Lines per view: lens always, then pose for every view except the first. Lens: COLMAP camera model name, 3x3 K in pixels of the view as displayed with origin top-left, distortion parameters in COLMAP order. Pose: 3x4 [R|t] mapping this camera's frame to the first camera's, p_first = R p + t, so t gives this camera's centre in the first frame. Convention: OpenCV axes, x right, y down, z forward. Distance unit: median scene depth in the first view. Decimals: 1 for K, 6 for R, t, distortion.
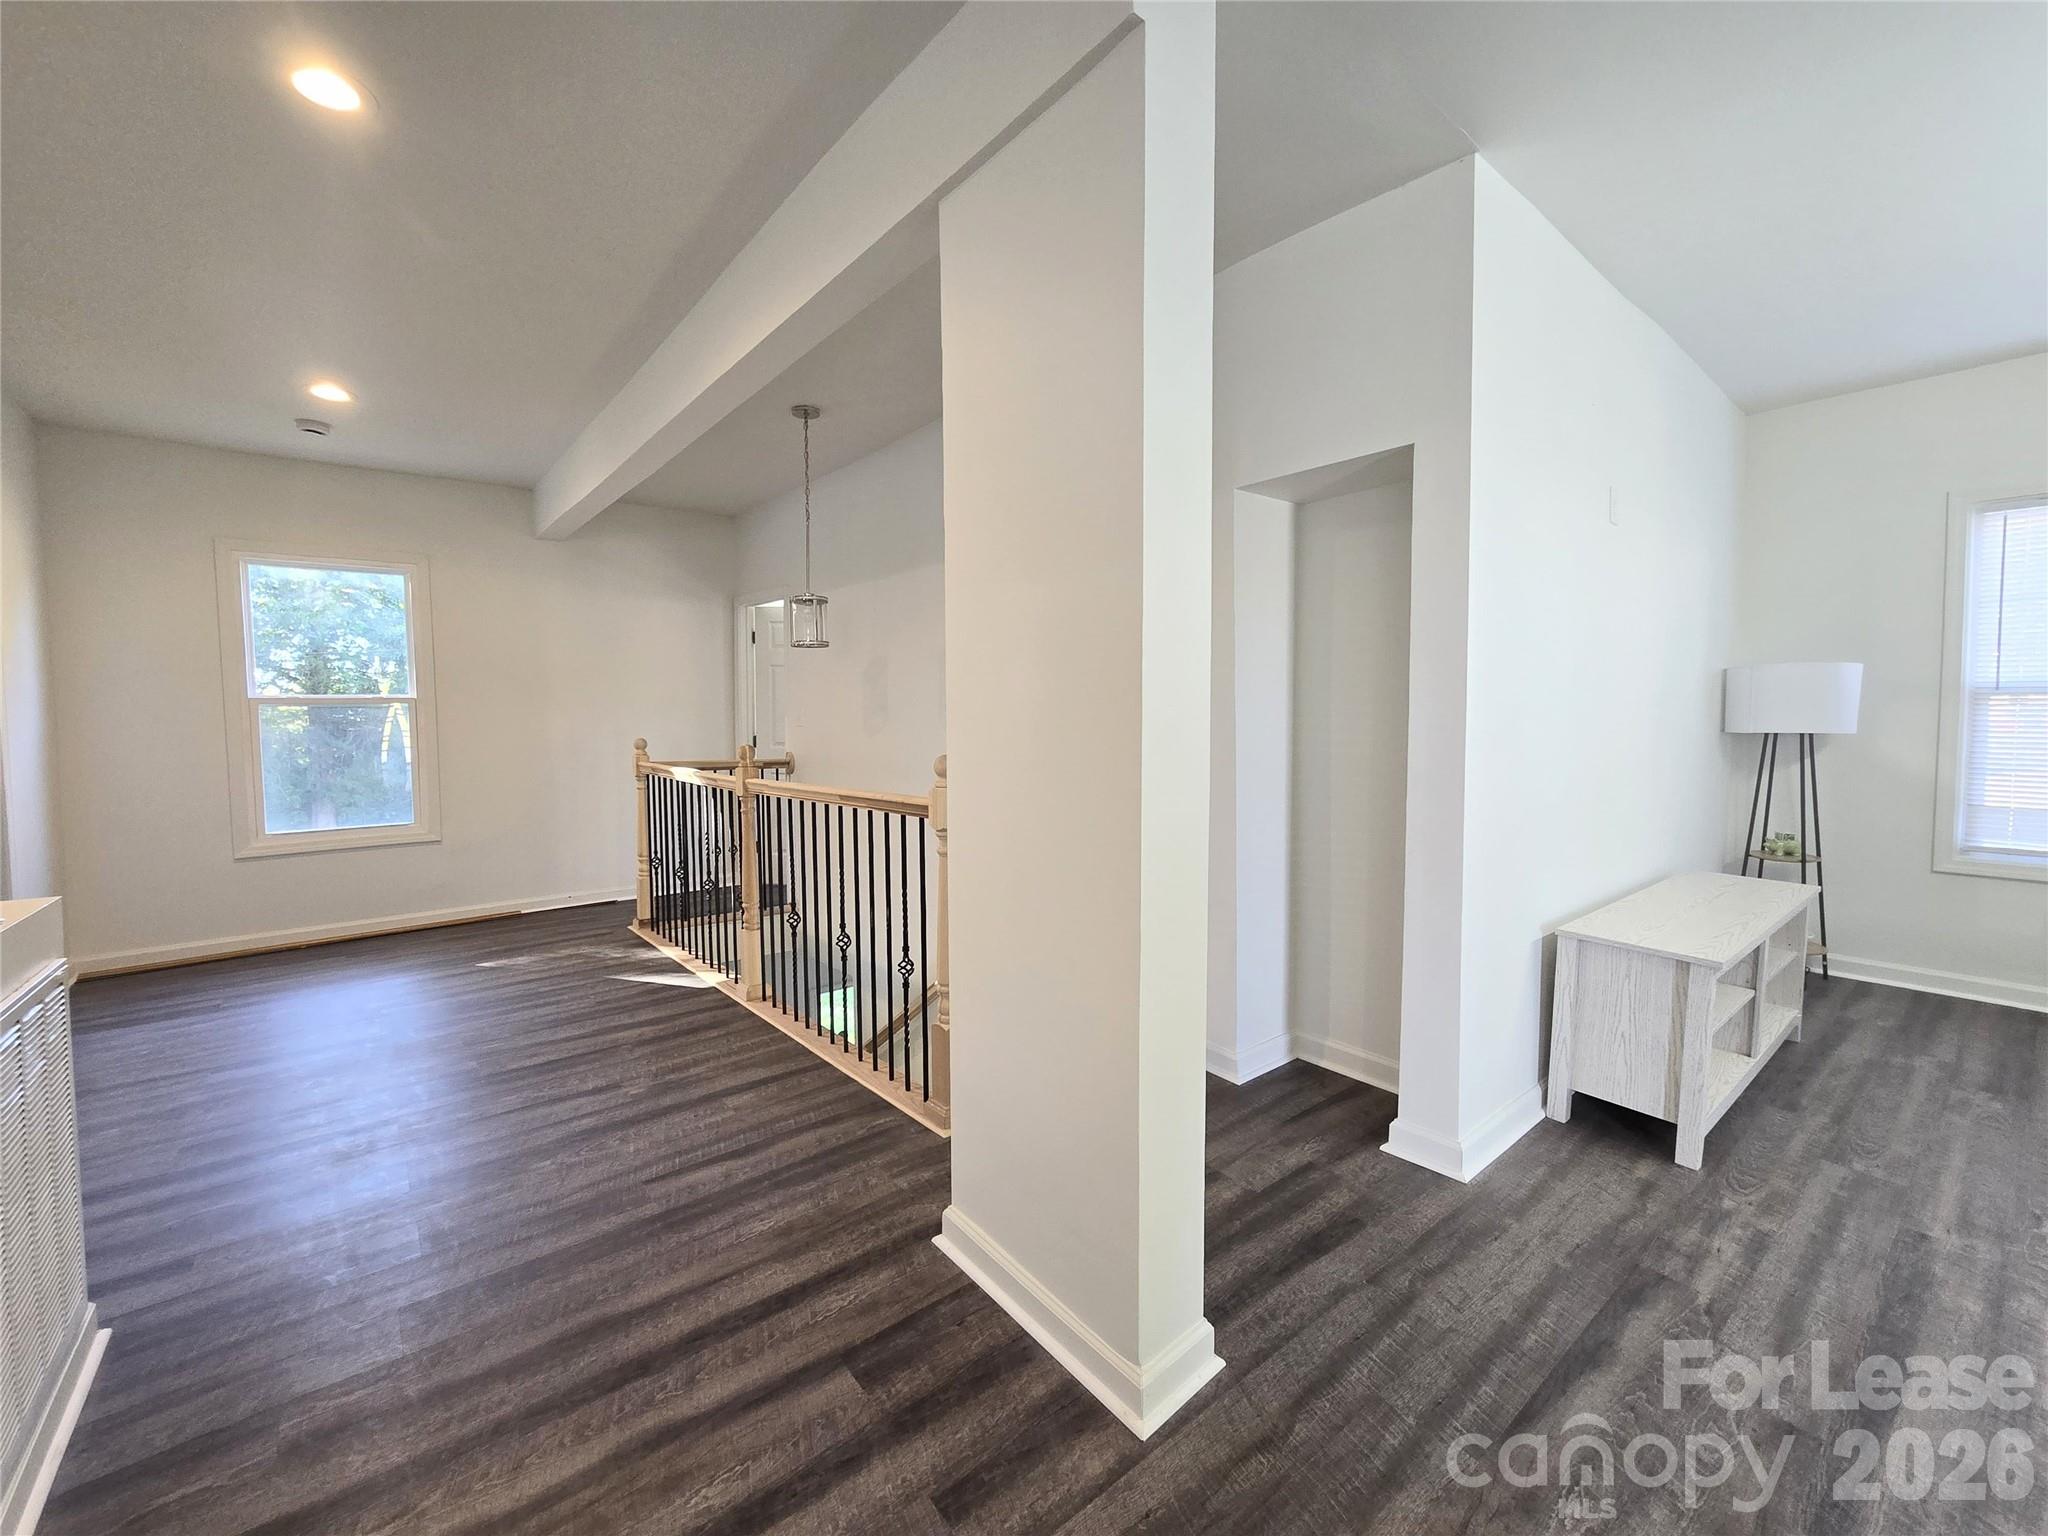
lens RADIAL K [[830.6, 0, 1030.8], [0, 830.6, 760.9], [0, 0, 1]] dist [-0.004728, 0.000020]
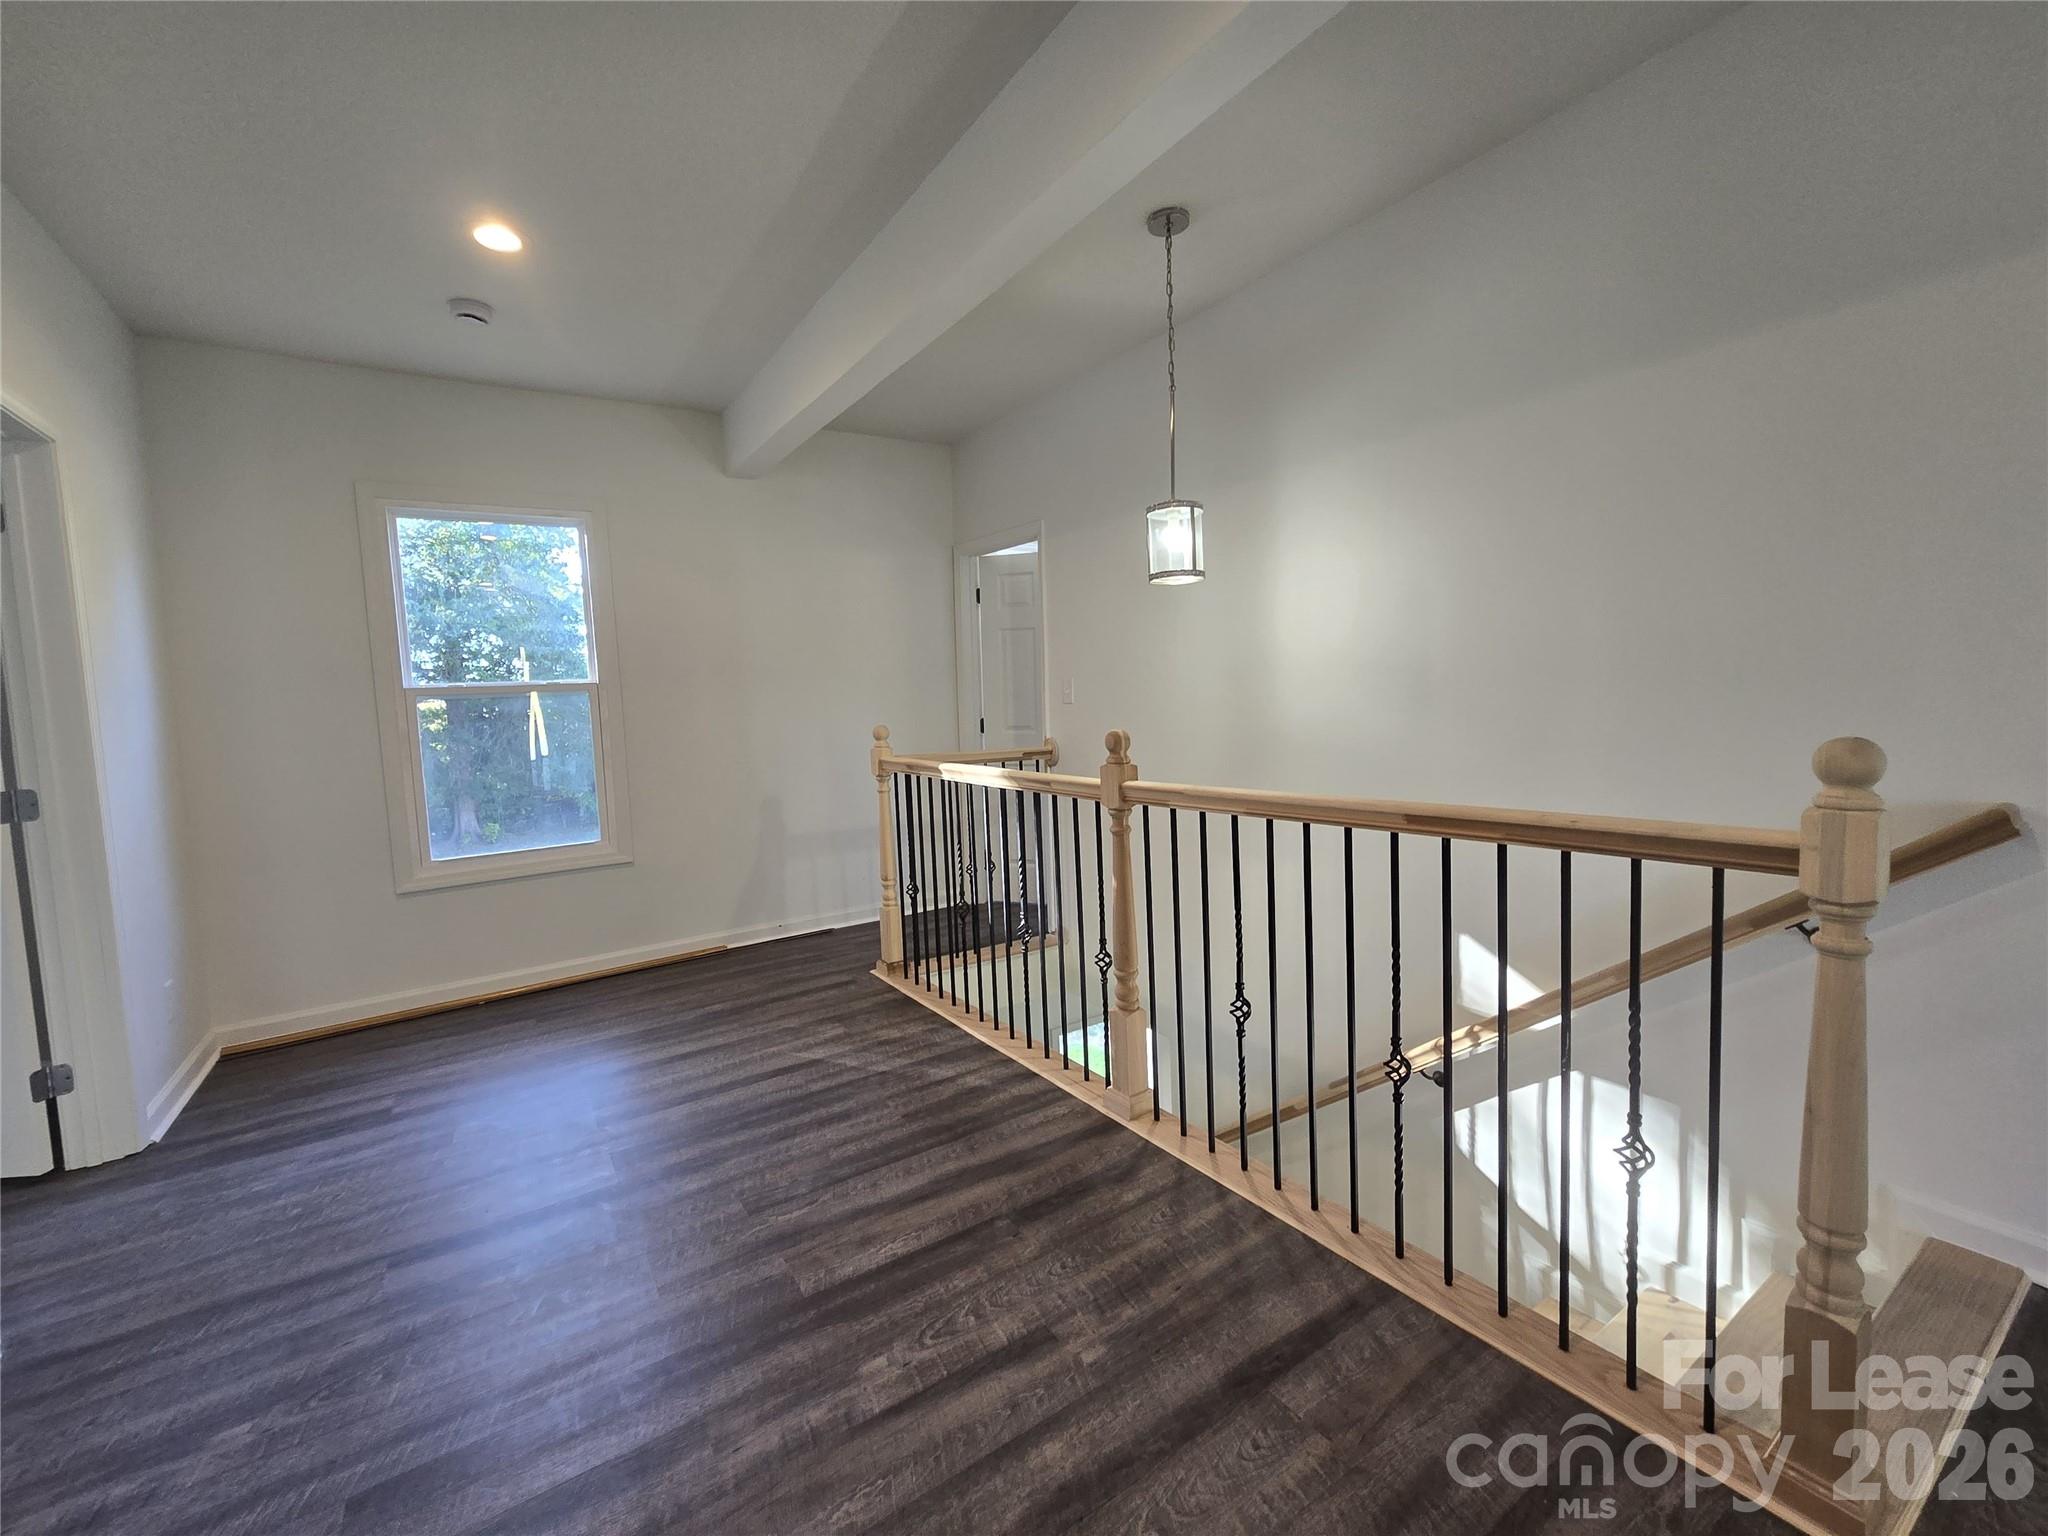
lens RADIAL K [[841.8, 0, 1023.5], [0, 841.8, 746.2], [0, 0, 1]] dist [0.002084, 0.000165]
pose [[0.993107, -0.028117, -0.113786, -0.275702], [0.028960, 0.999564, 0.005766, -0.008206], [0.113574, -0.009022, 0.993489, 0.270815]]
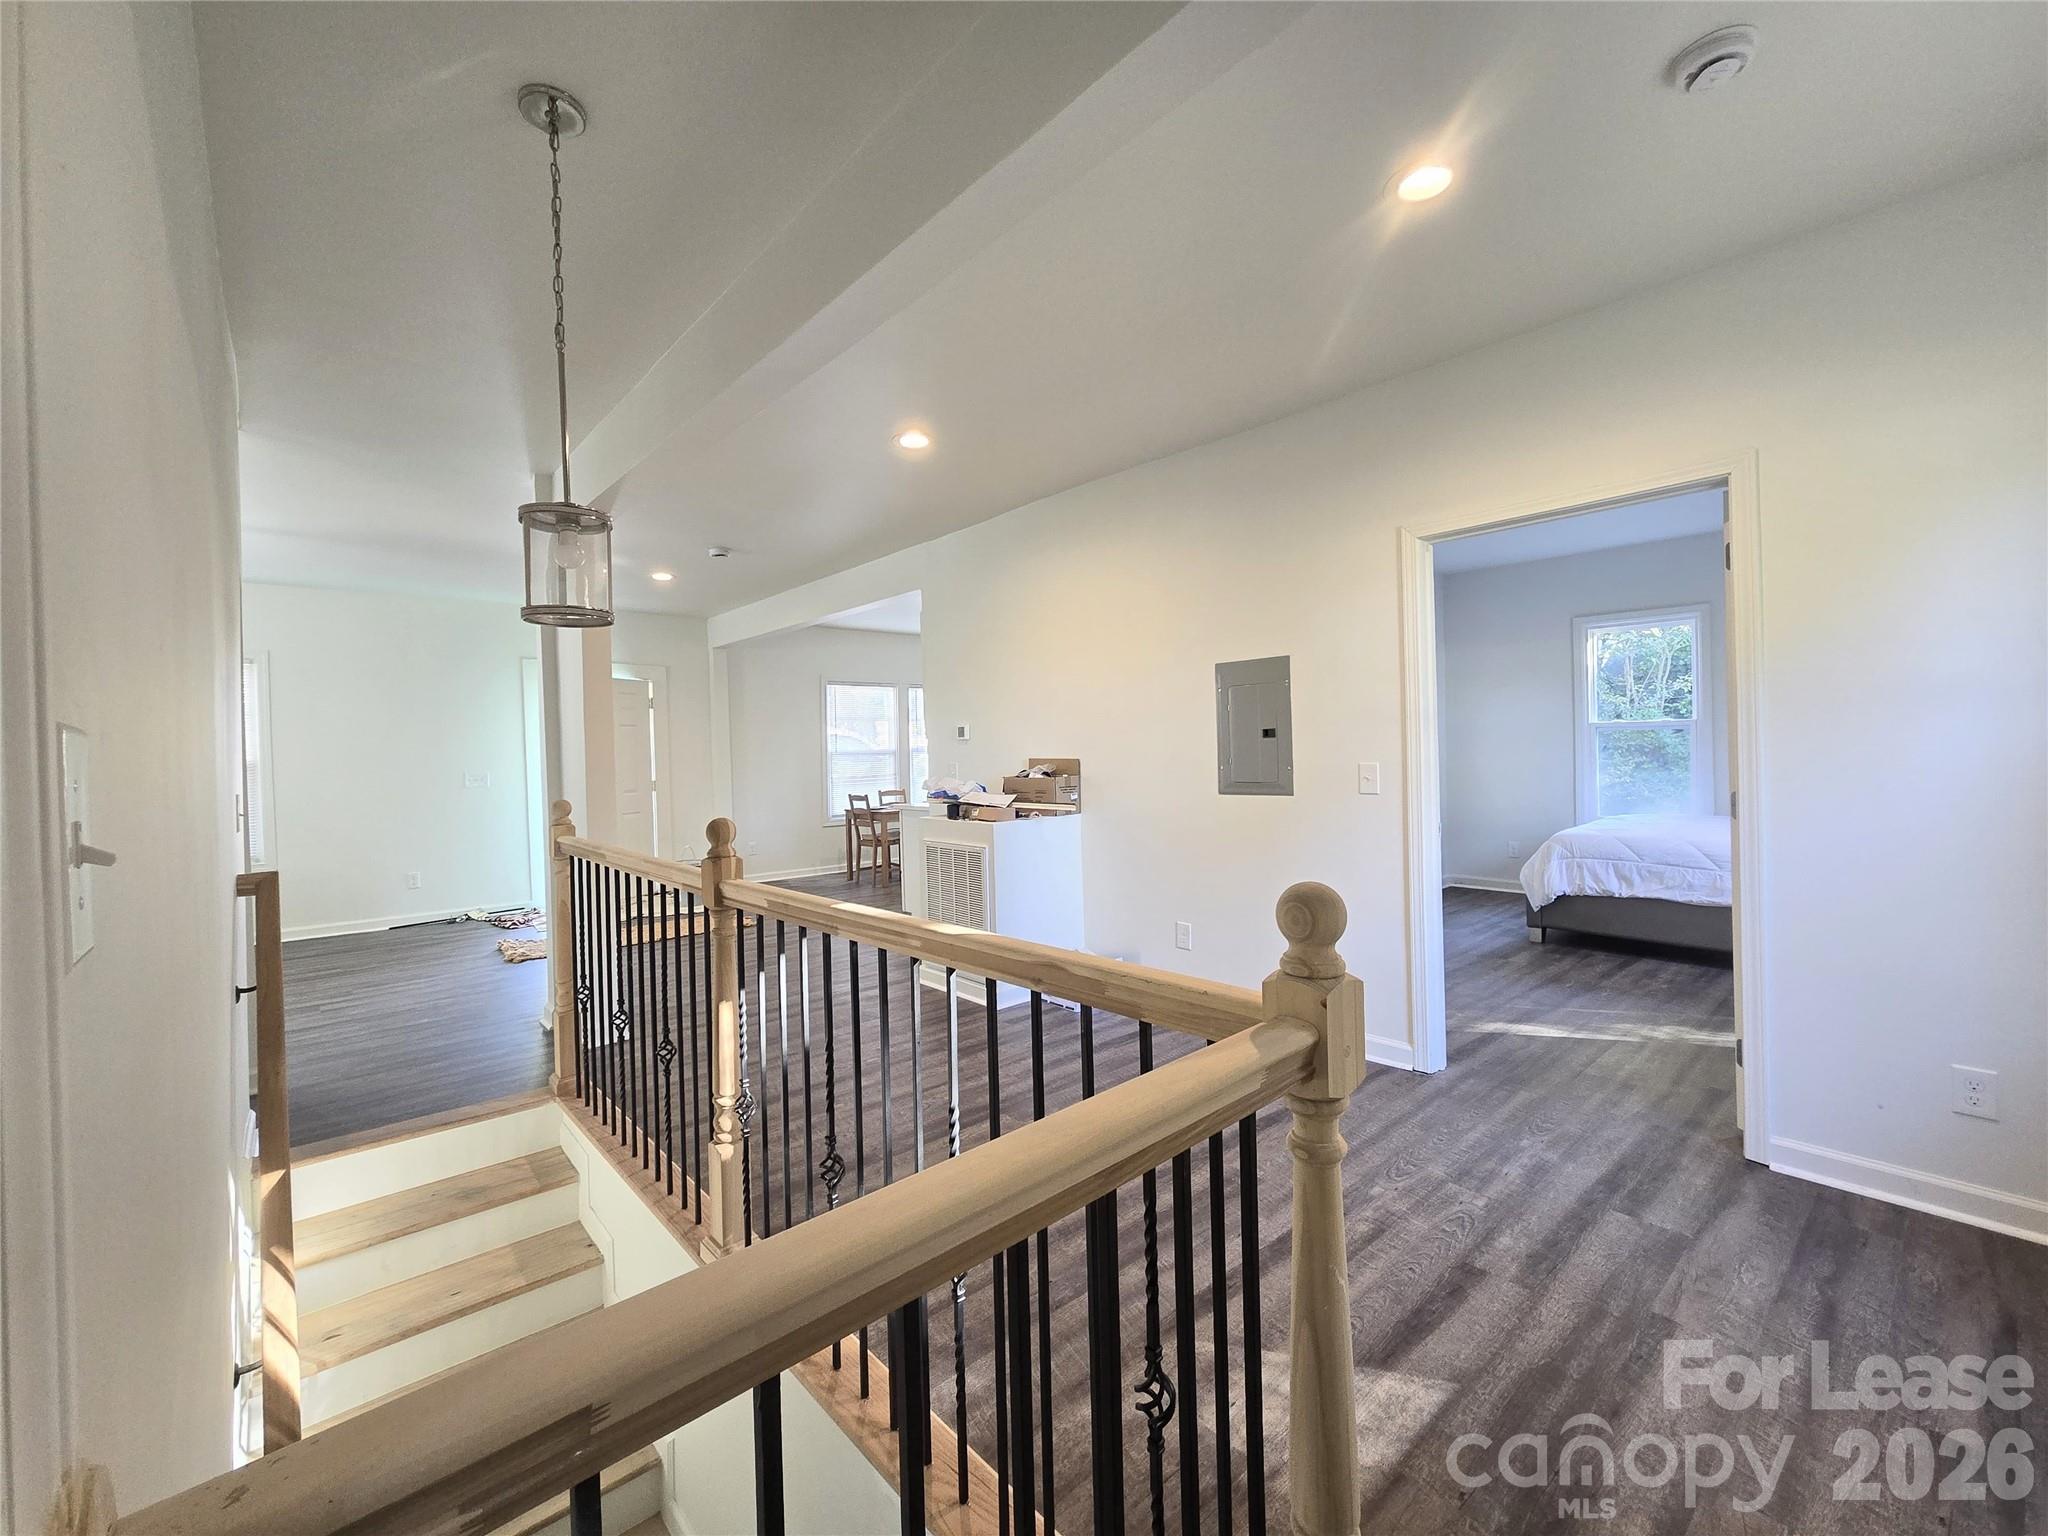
lens RADIAL K [[840.3, 0, 1027.4], [0, 840.3, 761.0], [0, 0, 1]] dist [-0.001068, 0.000397]
pose [[-0.998831, 0.029926, -0.037954, -0.431323], [0.027230, 0.997199, 0.069655, -0.071929], [0.039932, 0.068540, -0.996849, 1.280750]]
